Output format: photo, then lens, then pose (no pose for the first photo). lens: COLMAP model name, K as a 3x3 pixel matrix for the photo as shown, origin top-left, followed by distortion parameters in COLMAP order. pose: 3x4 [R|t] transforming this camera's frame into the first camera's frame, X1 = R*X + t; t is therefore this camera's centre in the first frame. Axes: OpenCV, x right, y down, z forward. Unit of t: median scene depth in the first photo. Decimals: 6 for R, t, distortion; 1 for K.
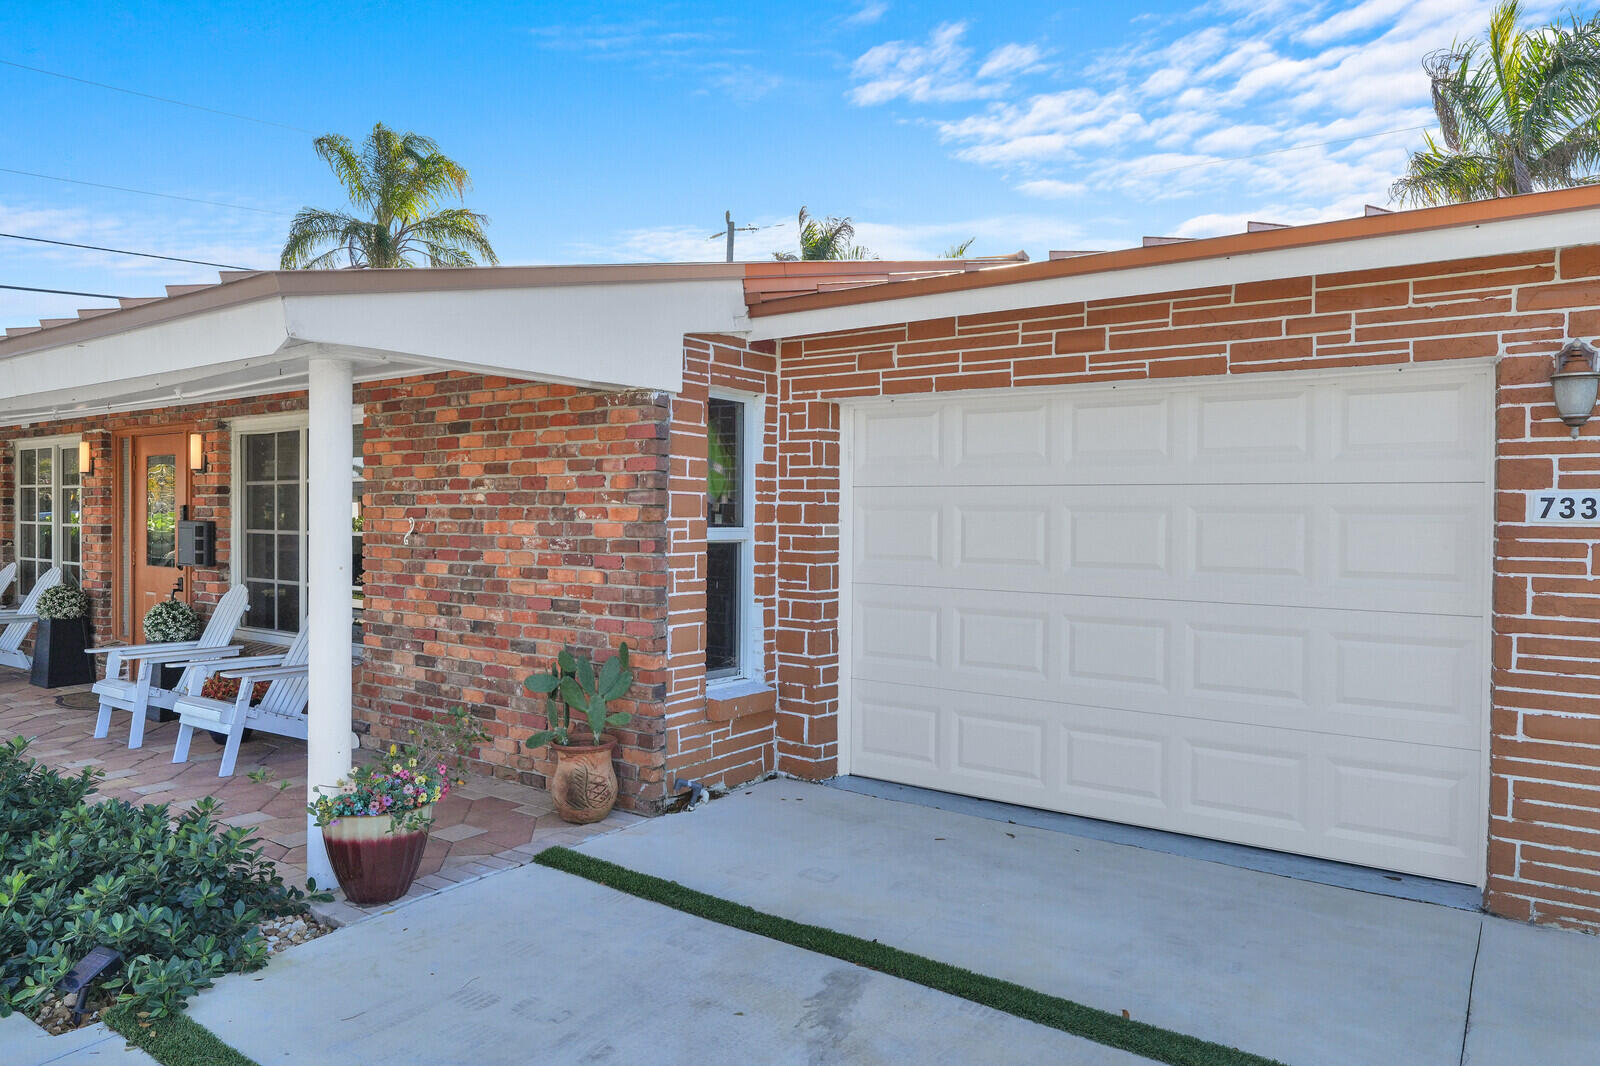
lens RADIAL K [[1063.3, 0, 793.8], [0, 1063.3, 530.4], [0, 0, 1]] dist [-0.042039, 0.024456]
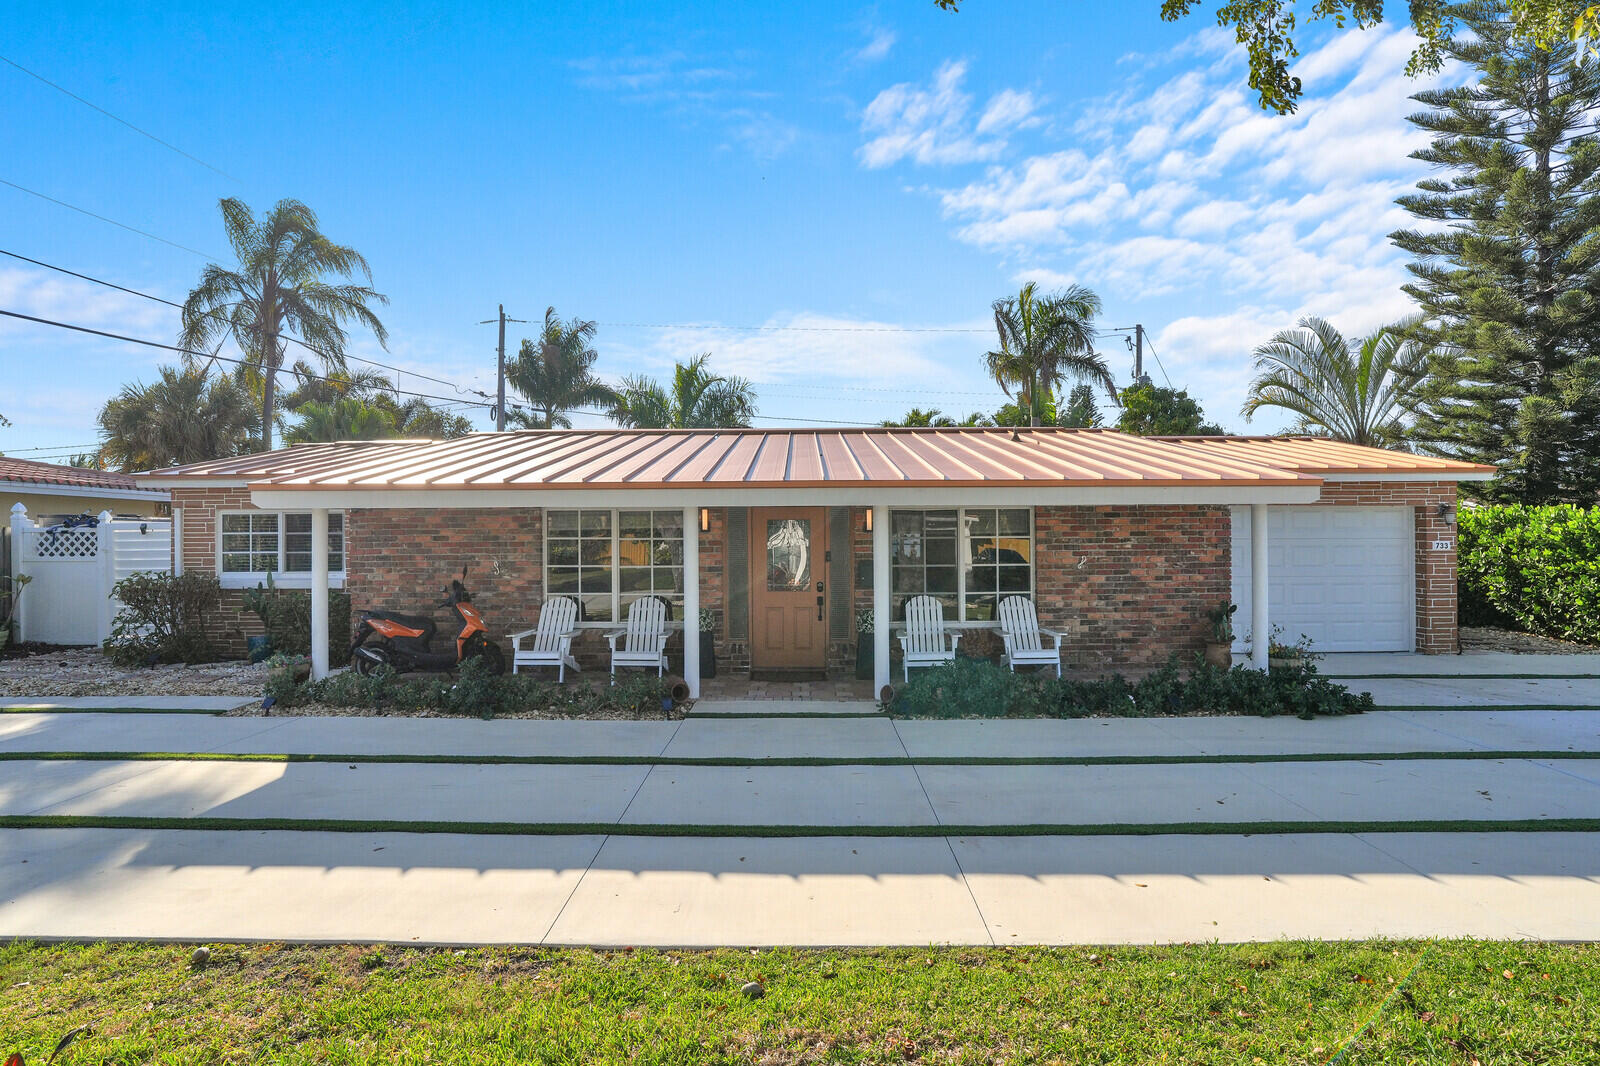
lens RADIAL K [[839.2, 0, 782.3], [0, 839.2, 531.1], [0, 0, 1]] dist [-0.073795, 0.039632]
pose [[0.809959, -0.008499, 0.586424, -1.927178], [0.020272, 0.999703, -0.013510, -0.054079], [-0.586136, 0.022831, 0.809891, -0.005376]]
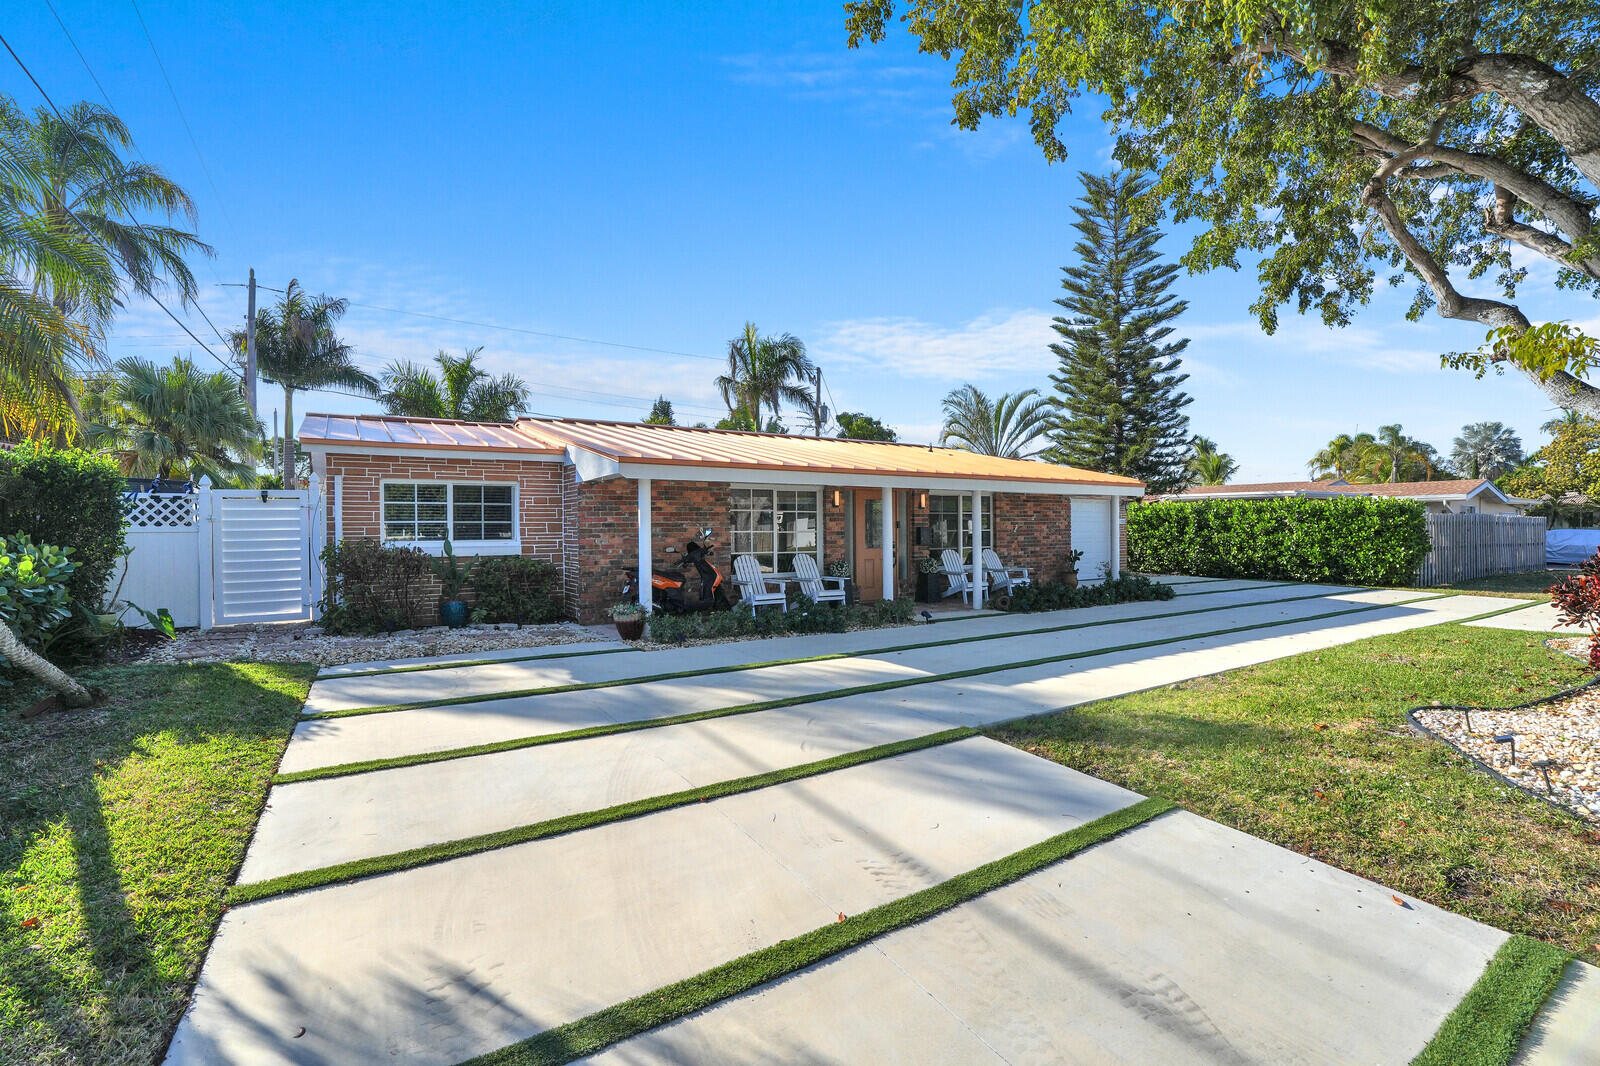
lens RADIAL K [[733.5, 0, 800.0], [0, 733.5, 533.0], [0, 0, 1]] dist [-0.065045, 0.022279]
pose [[0.357006, -0.018093, 0.933927, -3.112168], [0.020370, 0.999725, 0.011580, -0.029265], [-0.933880, 0.014890, 0.357277, 0.837544]]
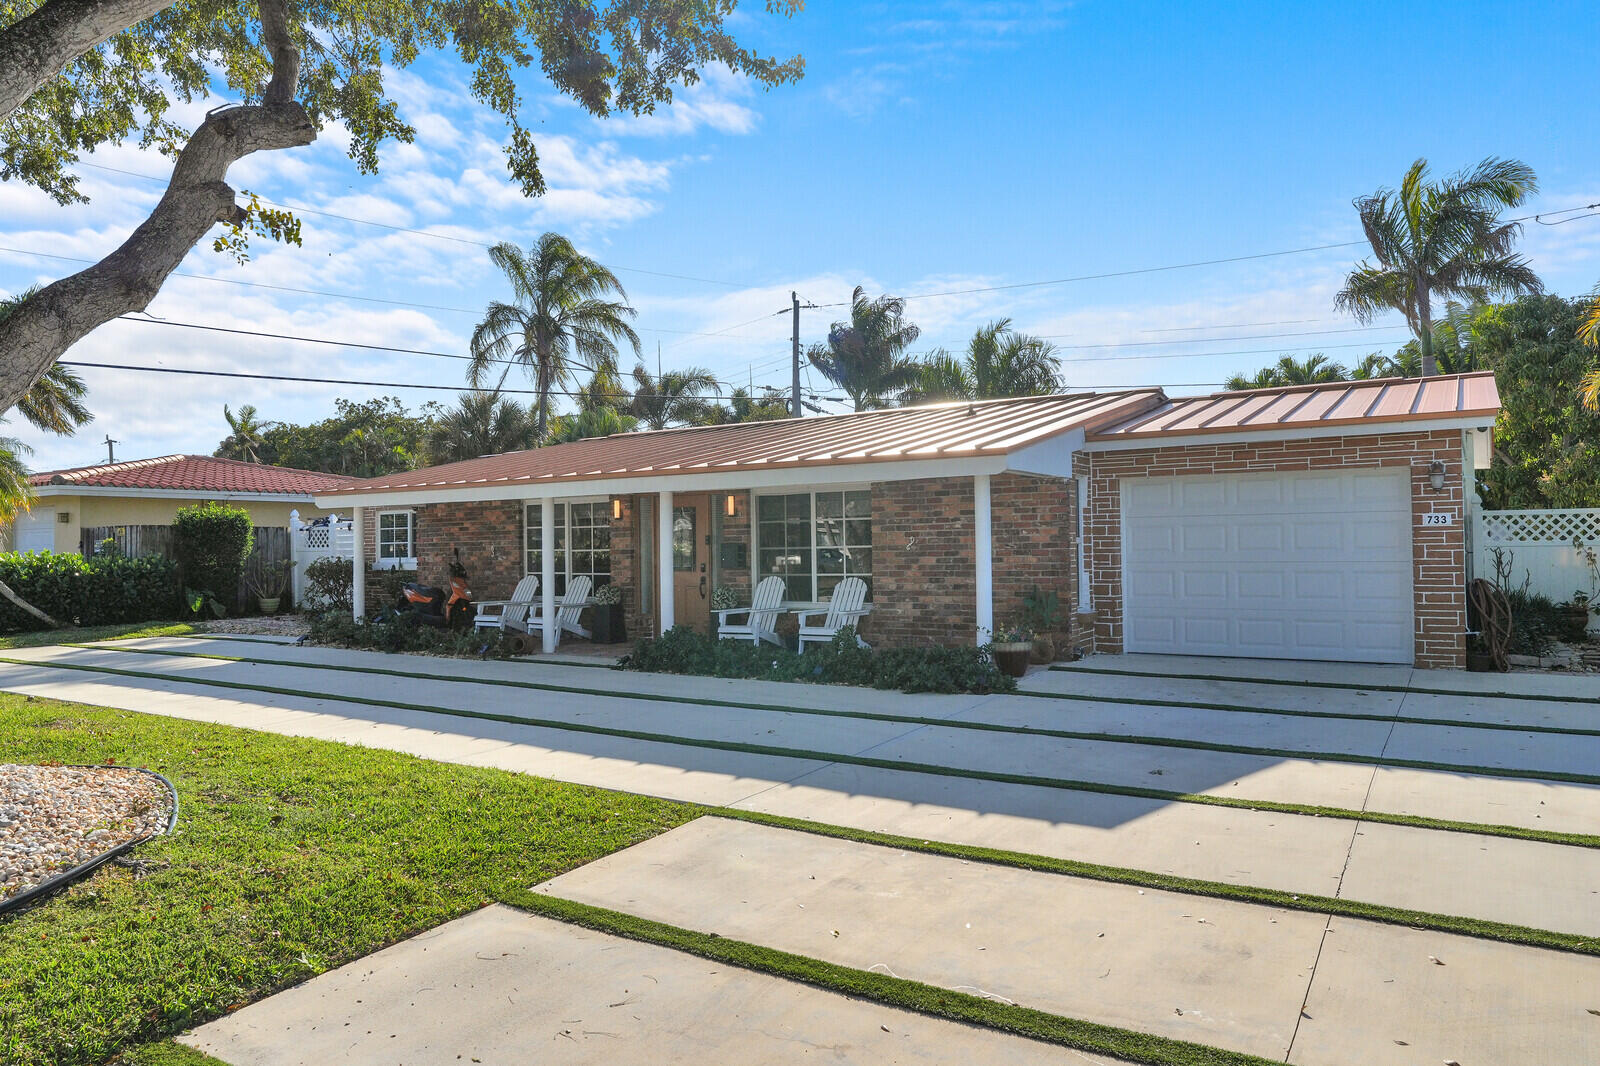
lens RADIAL K [[1074.6, 0, 803.3], [0, 1074.6, 530.5], [0, 0, 1]] dist [-0.026007, 0.002435]
pose [[0.997582, -0.021229, 0.066184, -0.745616], [0.023188, 0.999311, -0.028969, 0.033166], [-0.065523, 0.030433, 0.997387, -1.130661]]
